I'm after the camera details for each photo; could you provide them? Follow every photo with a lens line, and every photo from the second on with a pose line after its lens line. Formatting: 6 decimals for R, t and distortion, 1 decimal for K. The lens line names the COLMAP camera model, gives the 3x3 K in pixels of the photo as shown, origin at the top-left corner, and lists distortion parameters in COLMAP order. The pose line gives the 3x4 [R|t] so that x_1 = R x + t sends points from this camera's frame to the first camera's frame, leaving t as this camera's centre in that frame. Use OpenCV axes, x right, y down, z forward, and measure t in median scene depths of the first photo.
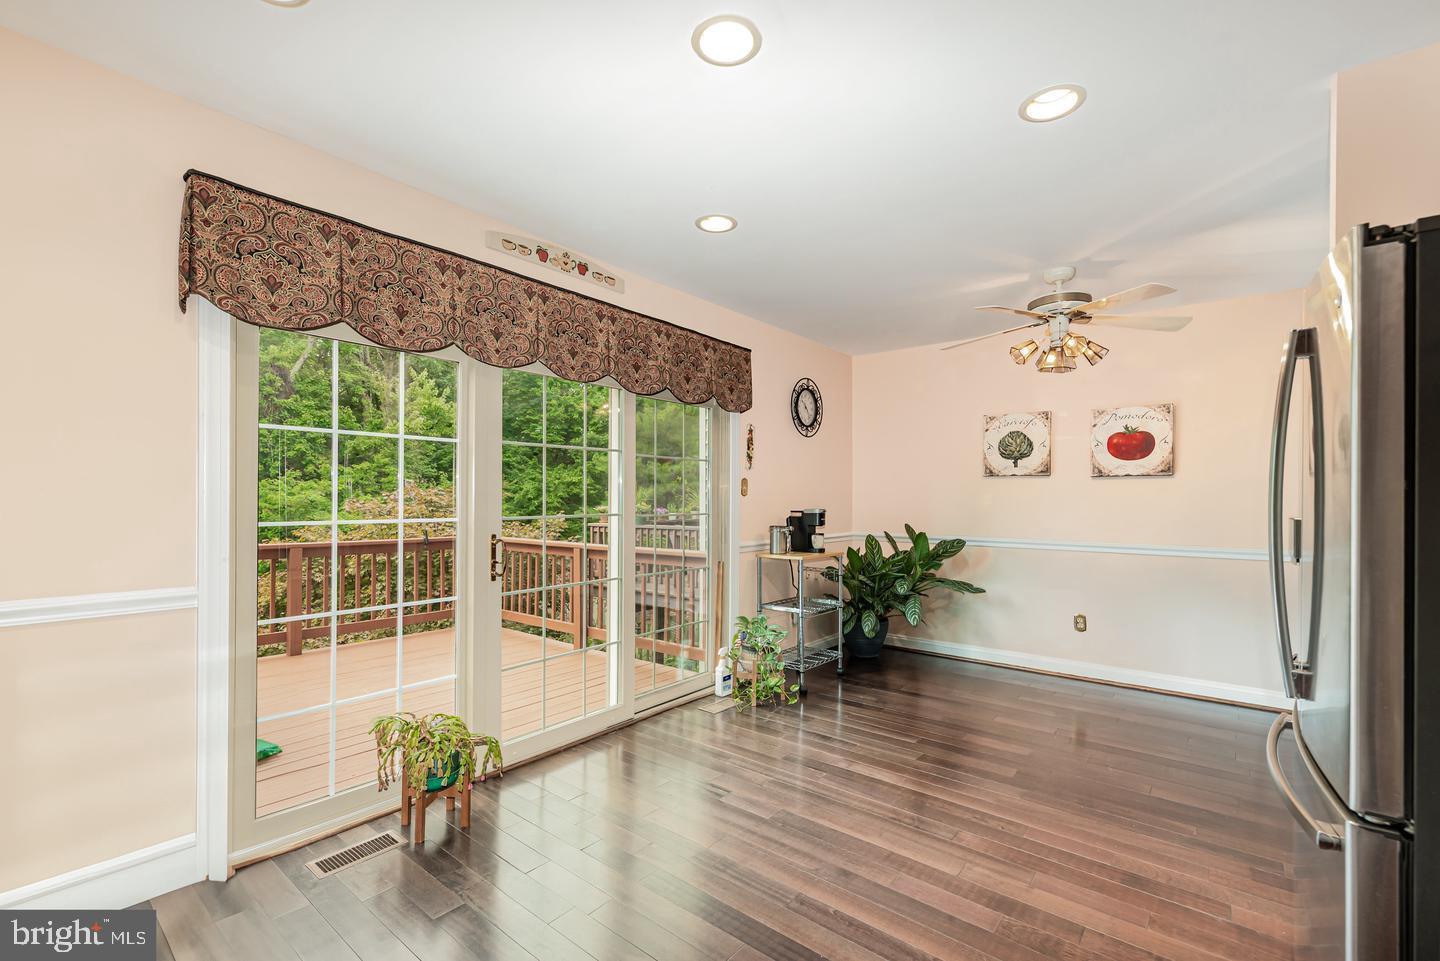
lens RADIAL K [[625.1, 0, 716.9], [0, 625.1, 494.1], [0, 0, 1]] dist [0.002073, 0.000047]
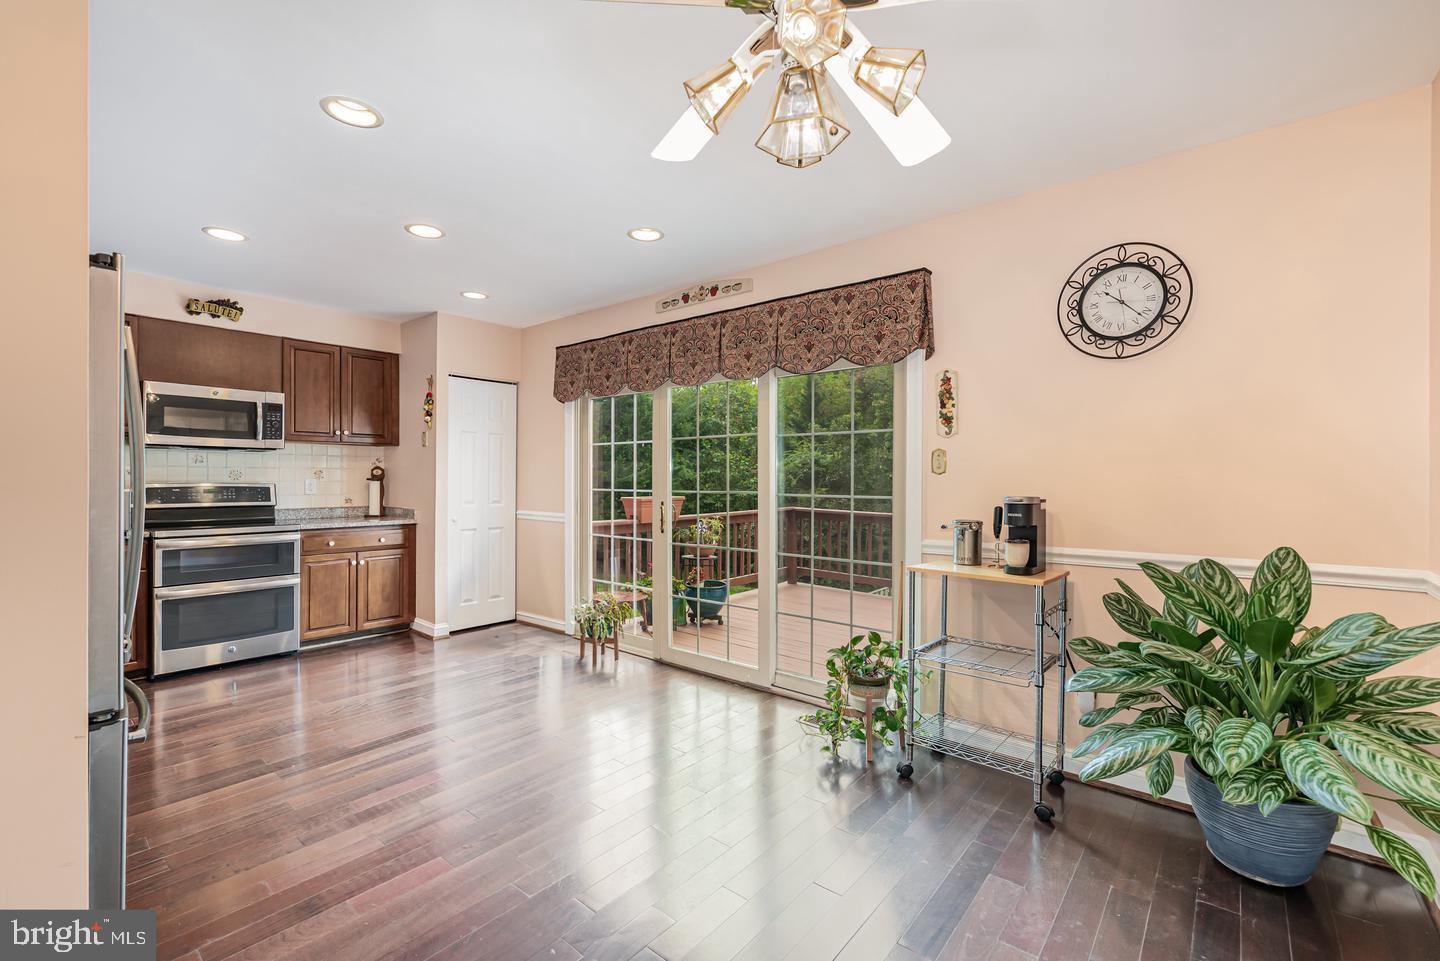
lens RADIAL K [[612.1, 0, 720.0], [0, 612.1, 480.5], [0, 0, 1]] dist [0.001449, 0.000063]
pose [[-0.008066, -0.003399, -0.999962, 0.668072], [0.000489, 0.999994, -0.003403, 0.010626], [0.999967, -0.000516, -0.008064, 0.693009]]
